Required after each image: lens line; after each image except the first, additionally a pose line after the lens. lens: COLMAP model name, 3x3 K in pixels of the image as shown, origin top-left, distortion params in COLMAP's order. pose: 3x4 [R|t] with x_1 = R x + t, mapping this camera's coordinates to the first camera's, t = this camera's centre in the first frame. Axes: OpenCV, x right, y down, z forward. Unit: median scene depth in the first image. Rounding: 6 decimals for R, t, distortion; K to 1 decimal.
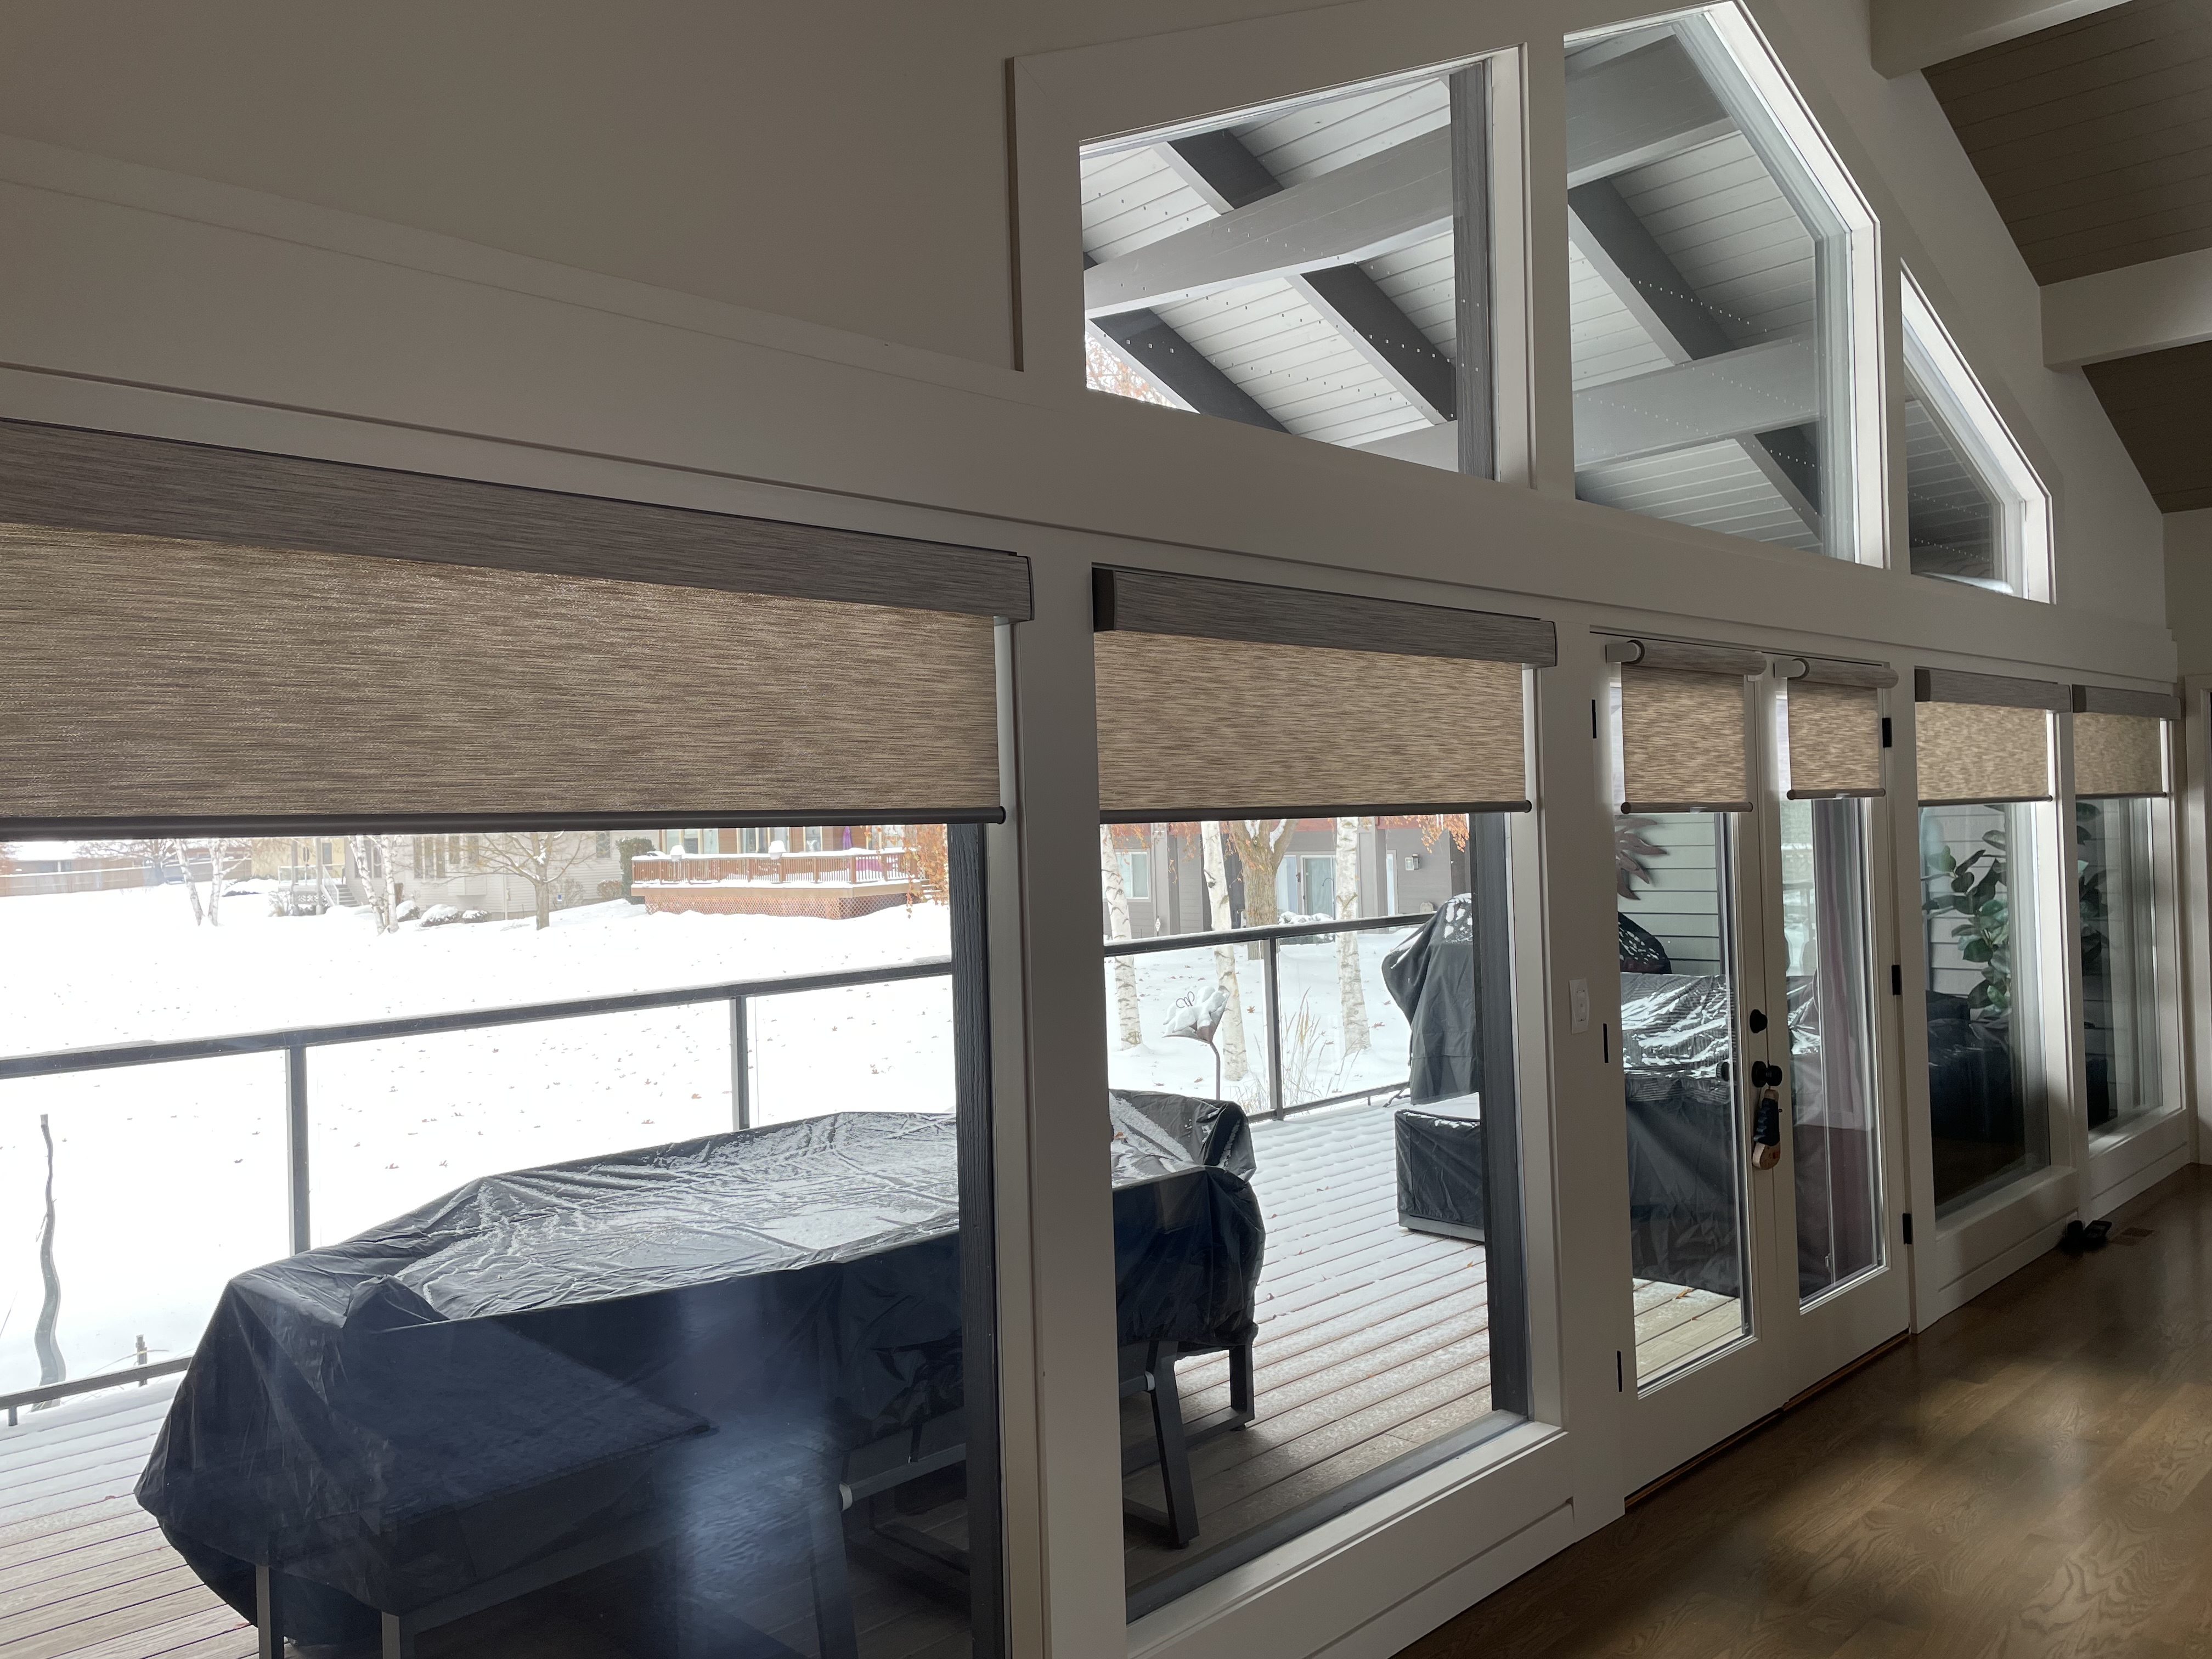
lens RADIAL K [[1639.9, 0, 1105.6], [0, 1639.9, 804.3], [0, 0, 1]] dist [0.087389, -0.105316]
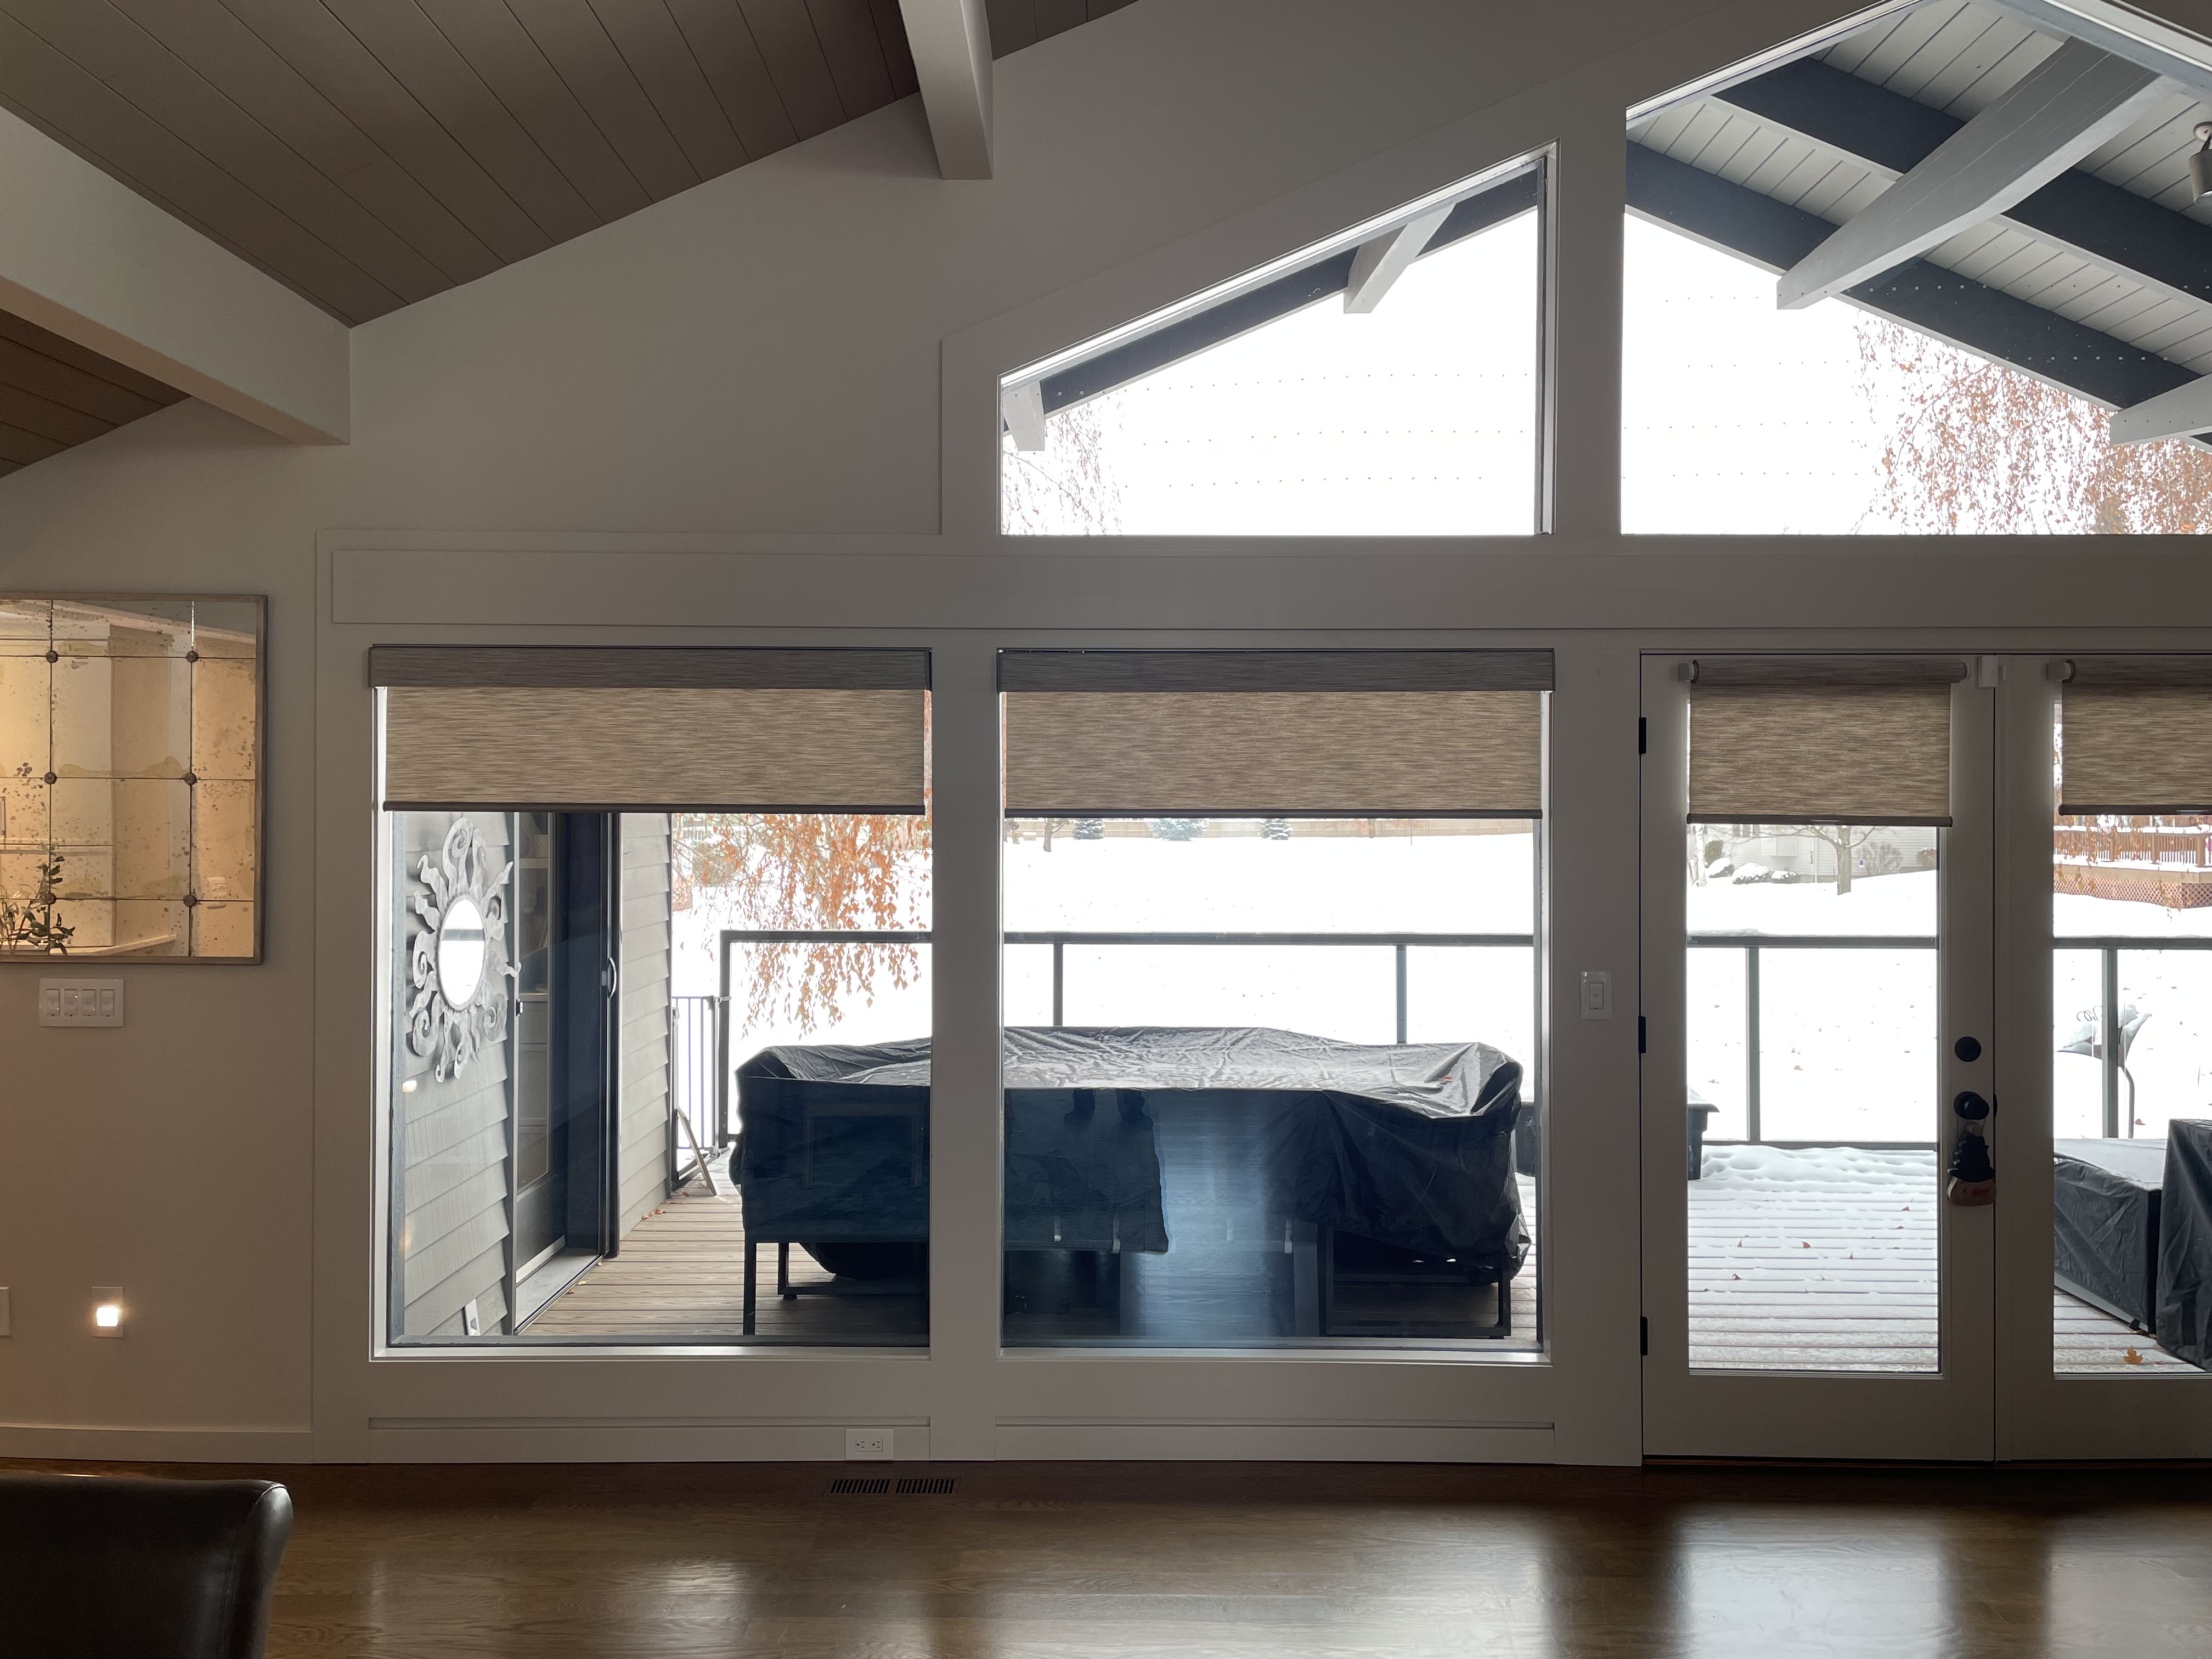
lens RADIAL K [[1639.9, 0, 1105.6], [0, 1639.9, 804.3], [0, 0, 1]] dist [0.087389, -0.105316]
pose [[0.709405, 0.032071, -0.704071, 0.946558], [-0.014597, 0.999418, 0.030817, -0.040752], [0.704650, -0.011584, 0.709461, -0.017664]]
